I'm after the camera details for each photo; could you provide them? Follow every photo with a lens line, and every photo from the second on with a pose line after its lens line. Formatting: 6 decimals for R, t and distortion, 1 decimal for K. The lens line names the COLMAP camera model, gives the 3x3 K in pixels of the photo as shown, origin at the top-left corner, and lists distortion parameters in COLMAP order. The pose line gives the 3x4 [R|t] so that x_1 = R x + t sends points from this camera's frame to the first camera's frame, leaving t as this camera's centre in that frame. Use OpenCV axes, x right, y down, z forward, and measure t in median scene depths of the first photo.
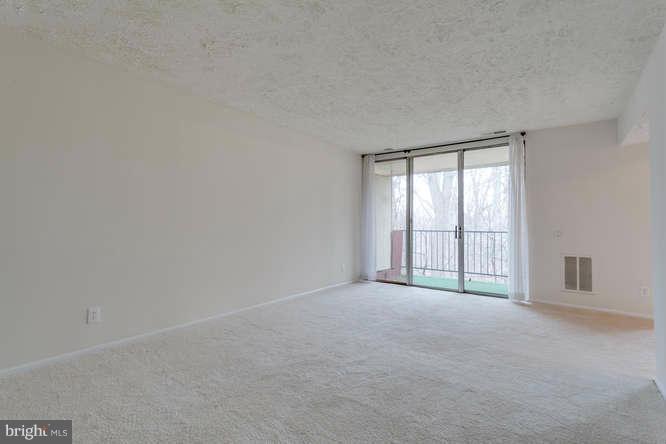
lens RADIAL K [[320.7, 0, 335.8], [0, 320.7, 223.1], [0, 0, 1]] dist [-0.002177, -0.000324]
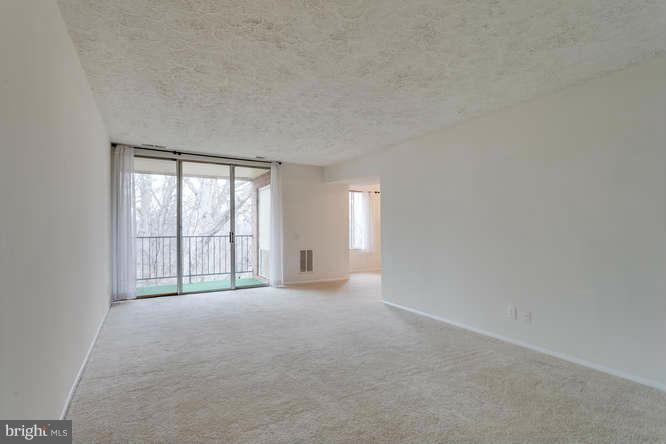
lens RADIAL K [[320.7, 0, 335.8], [0, 320.7, 223.1], [0, 0, 1]] dist [-0.002177, -0.000324]
pose [[0.377854, 0.010781, 0.925802, -0.520774], [0.003945, 0.999904, -0.013255, -0.003488], [-0.925857, 0.008661, 0.377776, 0.229735]]
